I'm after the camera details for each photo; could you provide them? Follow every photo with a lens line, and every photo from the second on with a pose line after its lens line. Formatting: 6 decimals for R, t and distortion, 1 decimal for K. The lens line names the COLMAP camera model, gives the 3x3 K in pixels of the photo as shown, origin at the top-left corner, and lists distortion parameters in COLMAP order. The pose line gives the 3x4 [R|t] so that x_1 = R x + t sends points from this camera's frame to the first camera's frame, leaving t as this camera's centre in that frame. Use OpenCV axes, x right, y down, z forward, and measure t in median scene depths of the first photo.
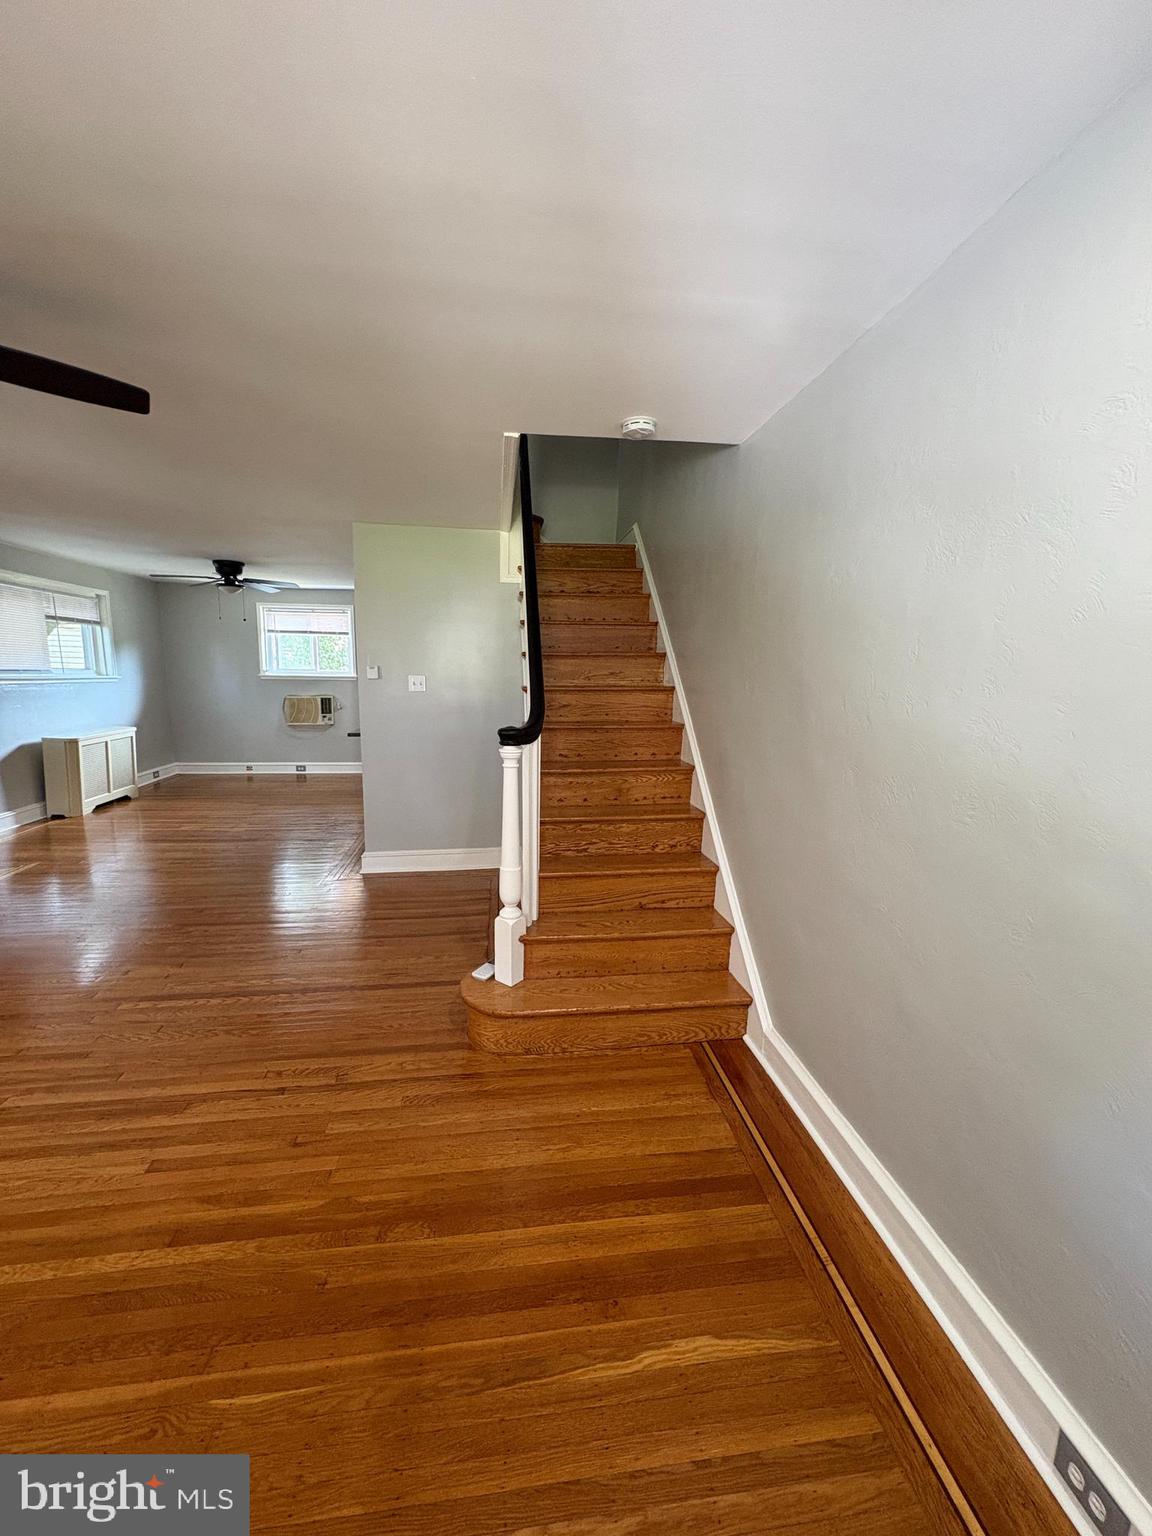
lens RADIAL K [[619.2, 0, 578.3], [0, 619.2, 761.1], [0, 0, 1]] dist [0.003530, -0.000930]
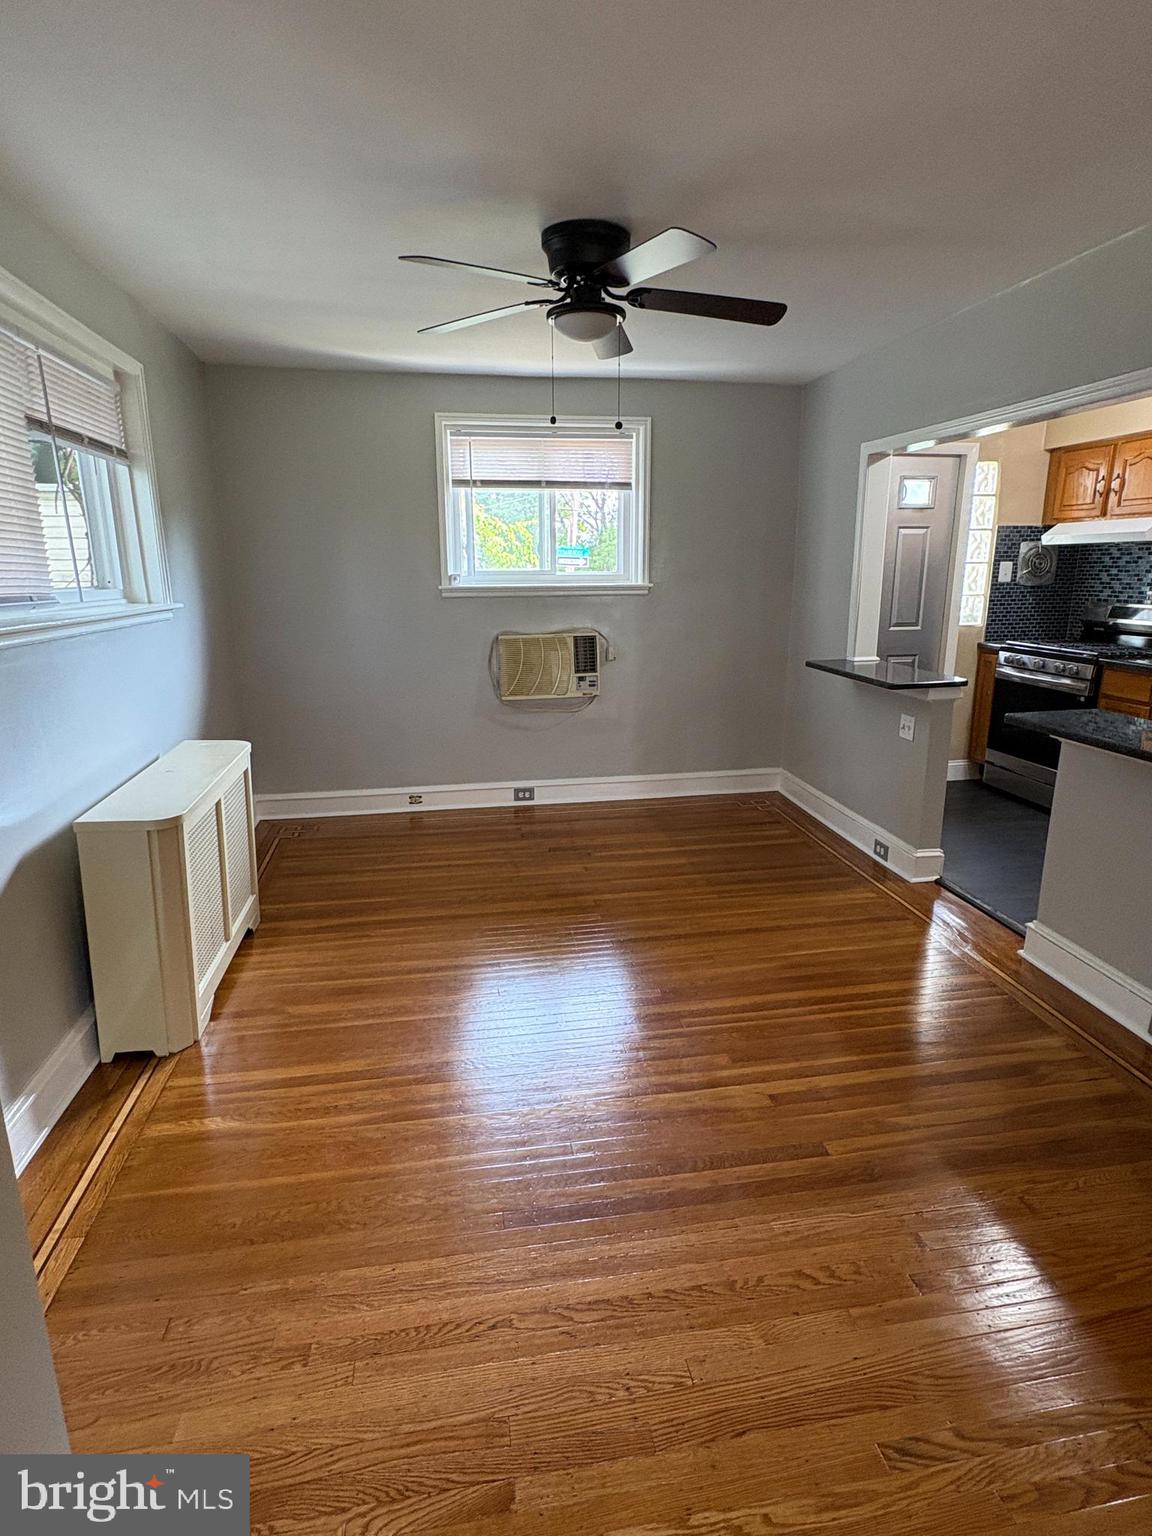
lens RADIAL K [[820.6, 0, 579.4], [0, 820.6, 761.7], [0, 0, 1]] dist [-0.001699, 0.002503]
pose [[0.998719, -0.040027, 0.030970, -1.201840], [0.037371, 0.995929, 0.082026, -0.168199], [-0.034127, -0.080764, 0.996149, 1.137411]]
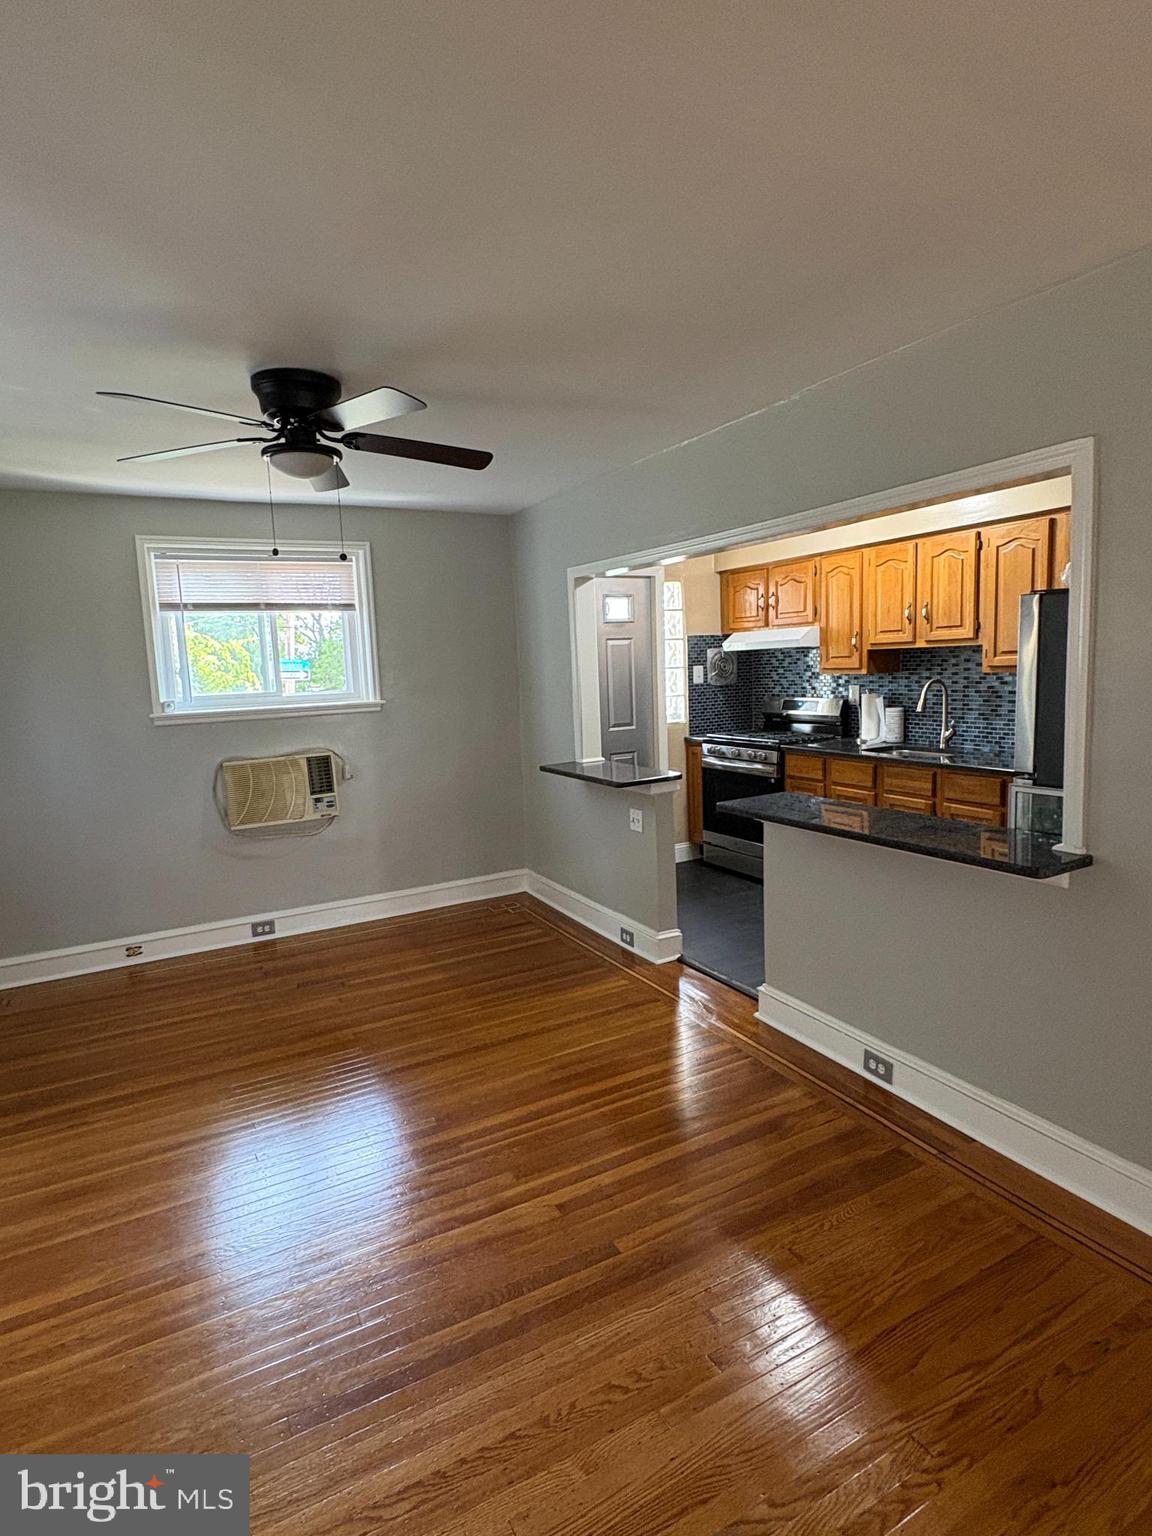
lens RADIAL K [[820.6, 0, 573.9], [0, 820.6, 760.4], [0, 0, 1]] dist [-0.001699, 0.002503]
pose [[0.932832, -0.107379, 0.343939, -1.216302], [0.121700, 0.992360, -0.020256, -0.182617], [-0.339136, 0.060753, 0.938773, 1.120730]]
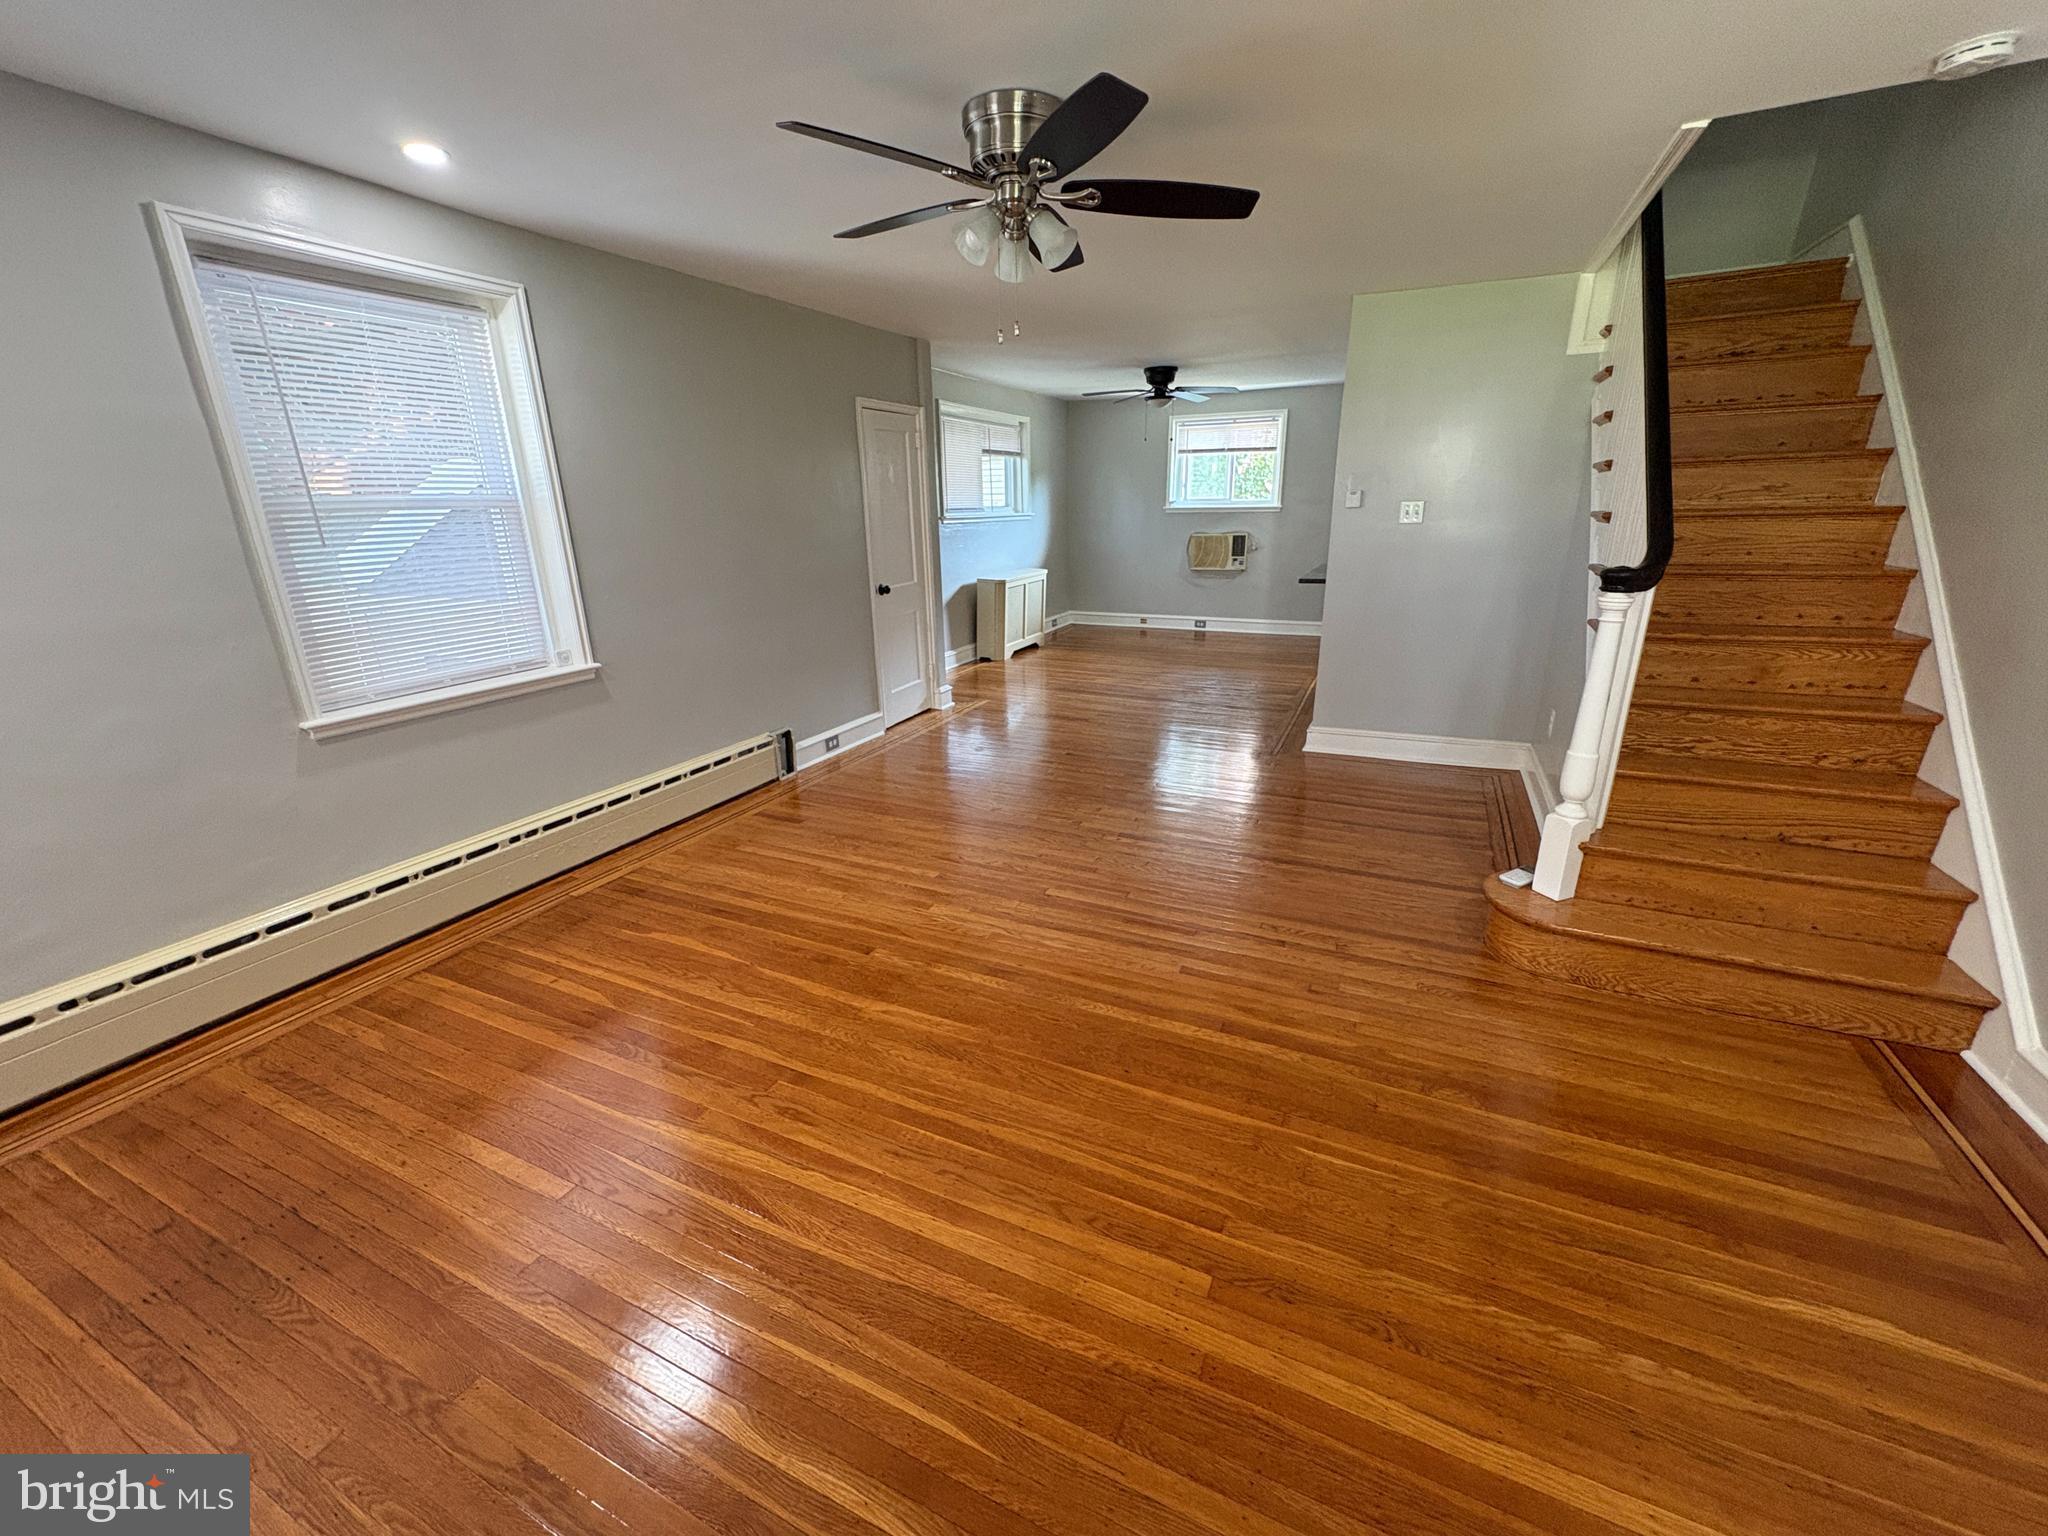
lens RADIAL K [[825.7, 0, 1015.0], [0, 825.7, 766.5], [0, 0, 1]] dist [0.003530, -0.000930]
pose [[0.837787, 0.138818, -0.528056, -0.132476], [-0.047929, 0.982104, 0.182139, 0.028025], [0.543890, -0.127284, 0.829447, -0.207324]]
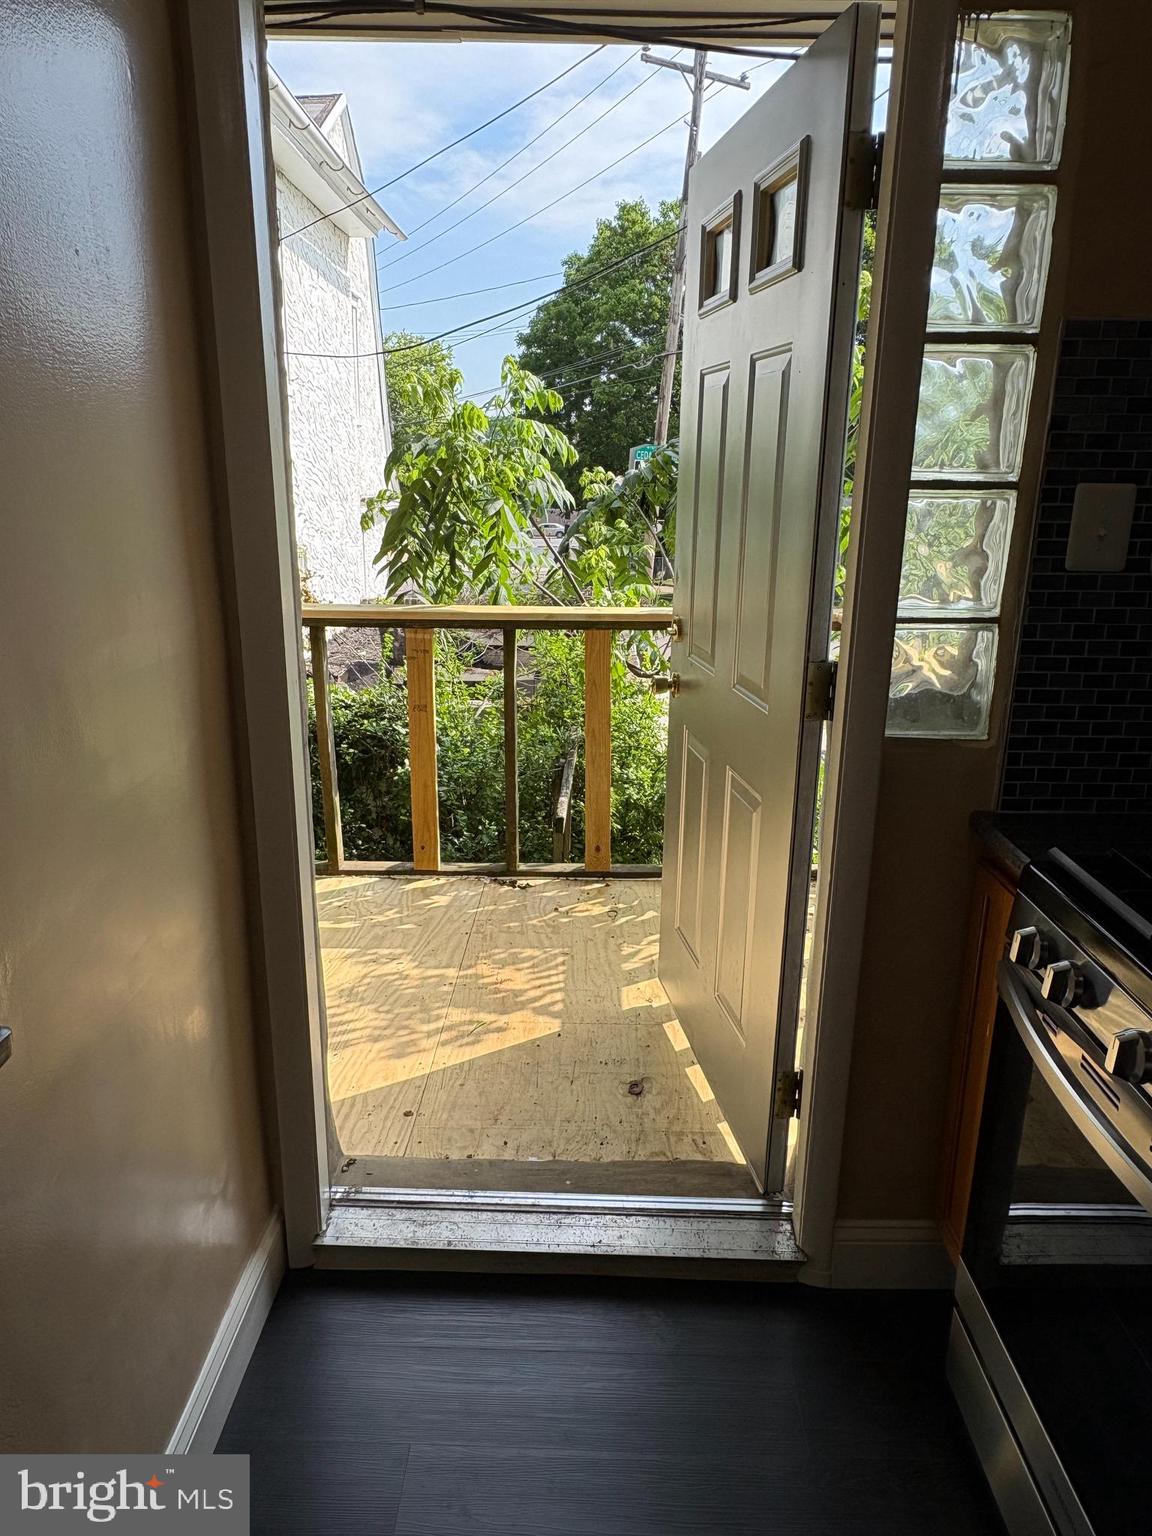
lens RADIAL K [[1039.2, 0, 574.5], [0, 1039.2, 769.6], [0, 0, 1]] dist [-0.007018, 0.012813]
pose [[0.989625, 0.022240, -0.141944, -0.444056], [-0.004913, 0.992607, 0.121270, -0.328496], [0.143592, -0.119315, 0.982418, 2.269285]]
